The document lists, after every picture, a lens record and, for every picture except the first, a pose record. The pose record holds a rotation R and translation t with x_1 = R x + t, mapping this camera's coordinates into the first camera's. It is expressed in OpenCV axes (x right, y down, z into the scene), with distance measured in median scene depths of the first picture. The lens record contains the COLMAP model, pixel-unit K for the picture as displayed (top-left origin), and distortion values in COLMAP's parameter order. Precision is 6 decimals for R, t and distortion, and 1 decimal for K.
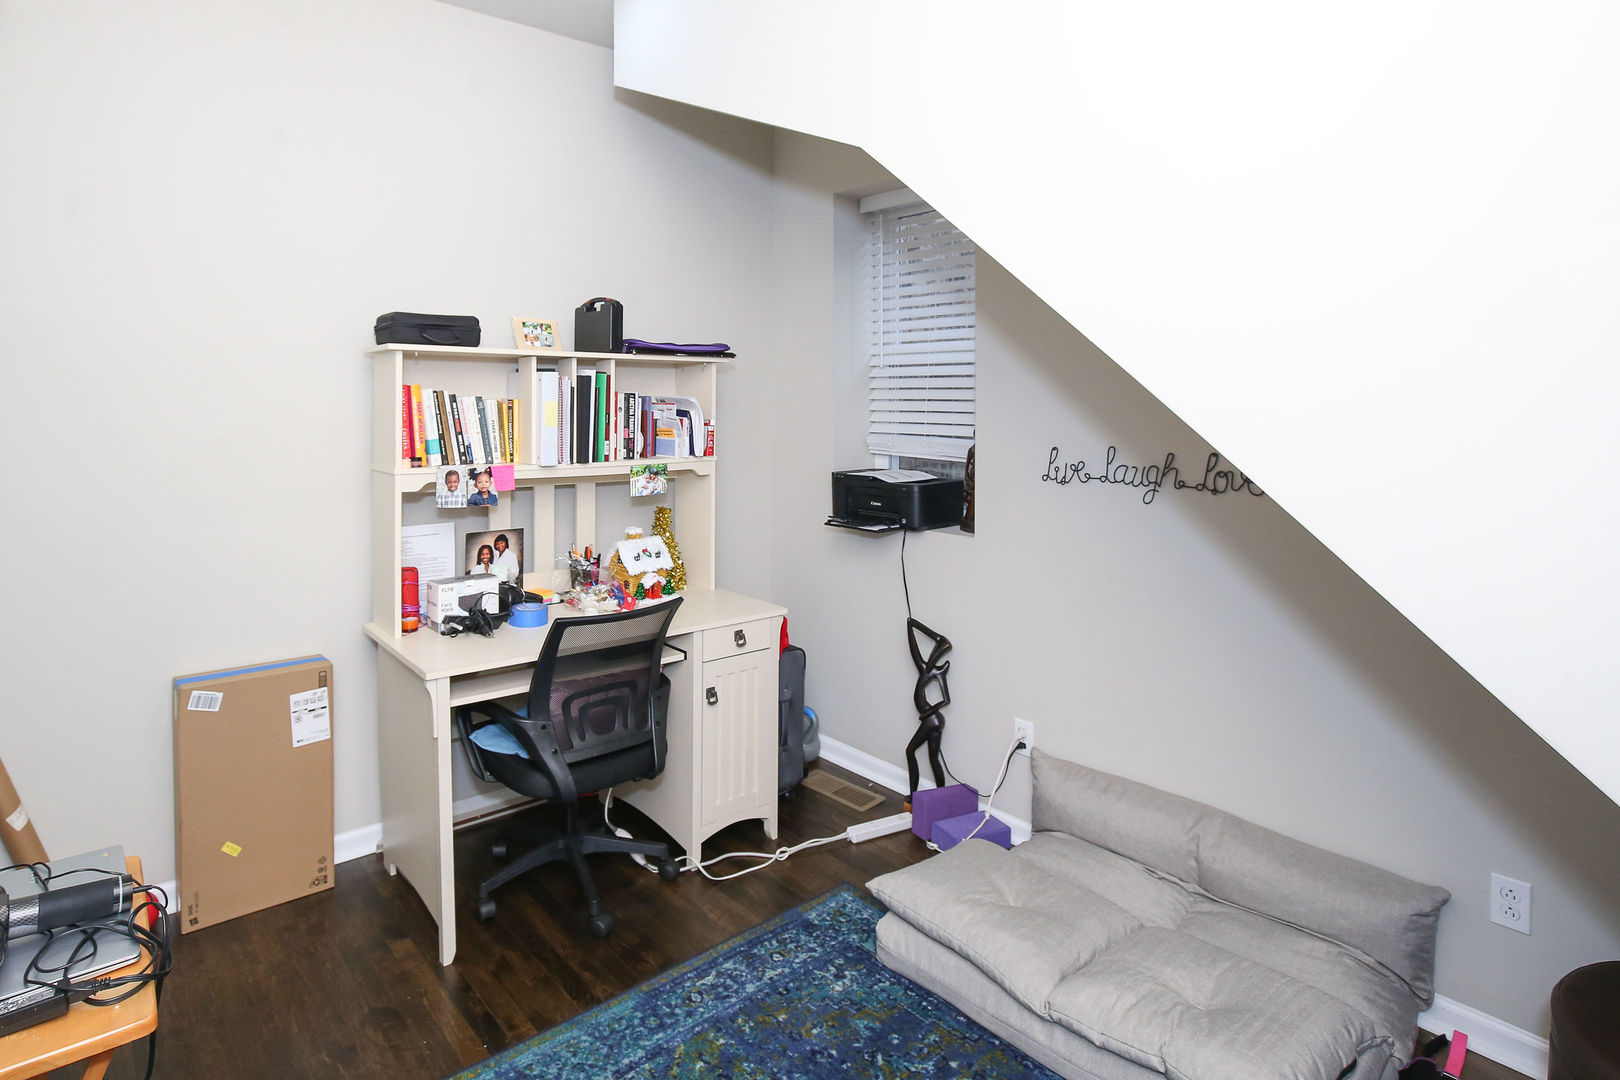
lens RADIAL K [[891.6, 0, 739.7], [0, 891.6, 403.5], [0, 0, 1]] dist [-0.010957, -0.000748]
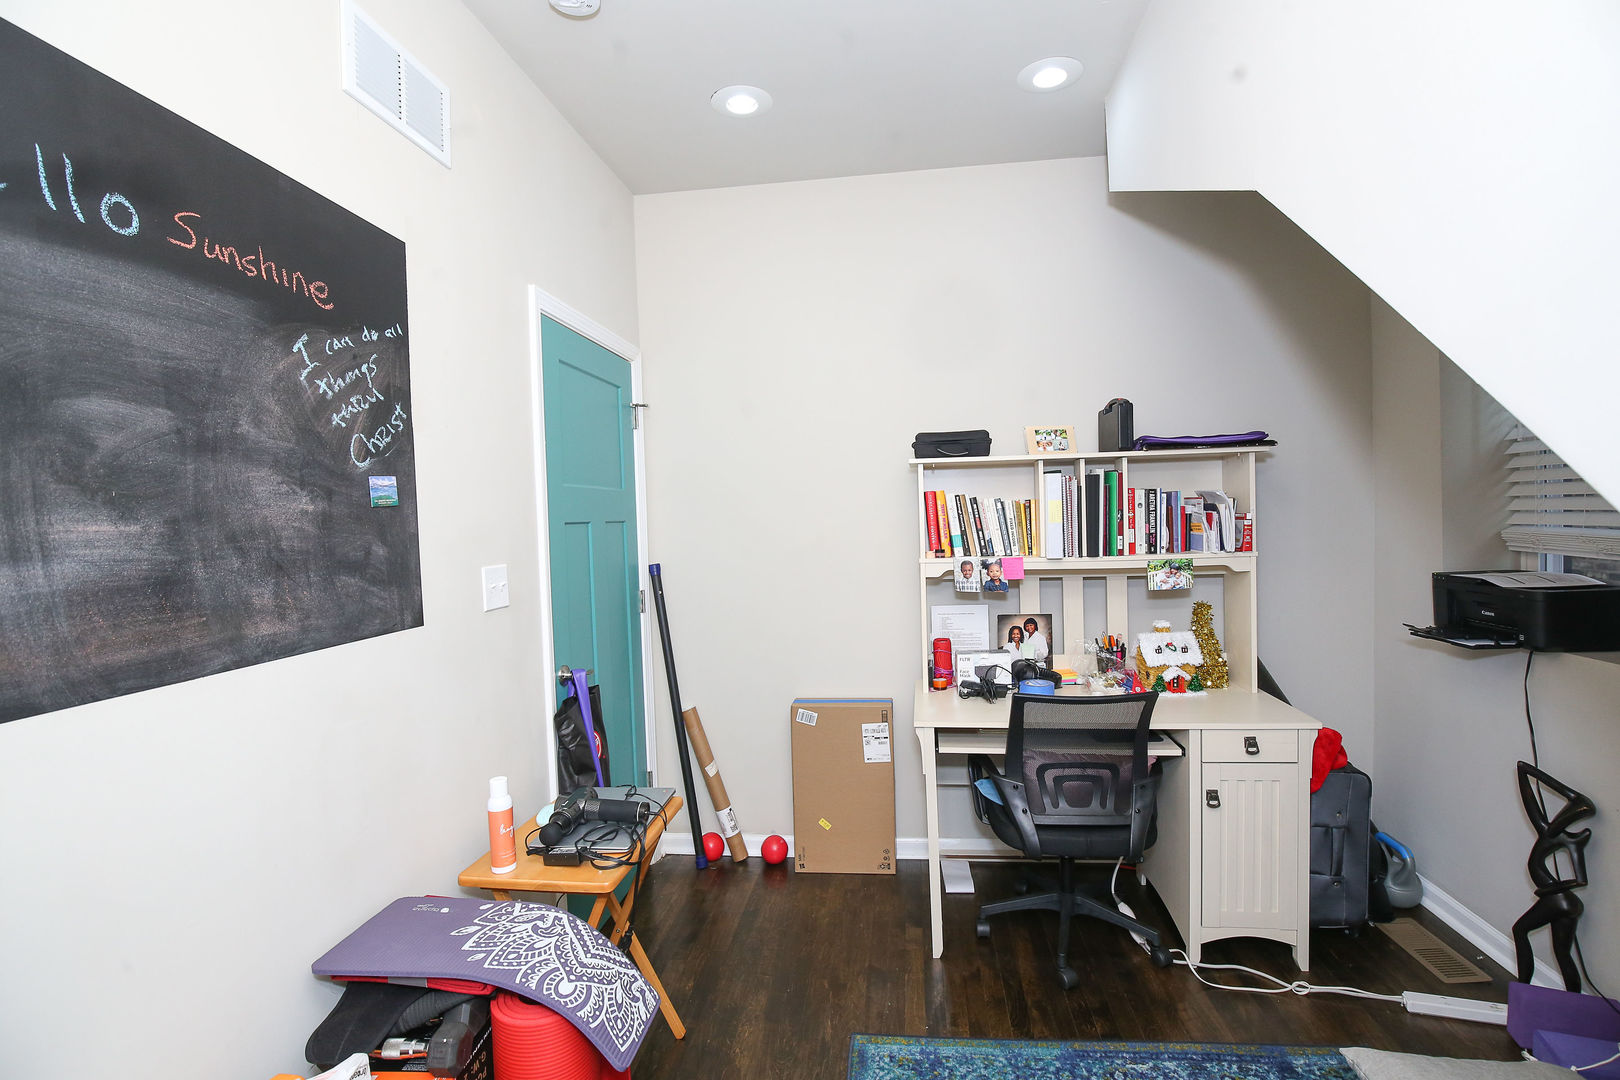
lens RADIAL K [[770.0, 0, 807.6], [0, 770.0, 536.8], [0, 0, 1]] dist [-0.015044, 0.000557]
pose [[0.708067, -0.004566, -0.706130, 0.251968], [0.030183, 0.999261, 0.023804, 0.011769], [0.705500, -0.038168, 0.707682, 0.115289]]
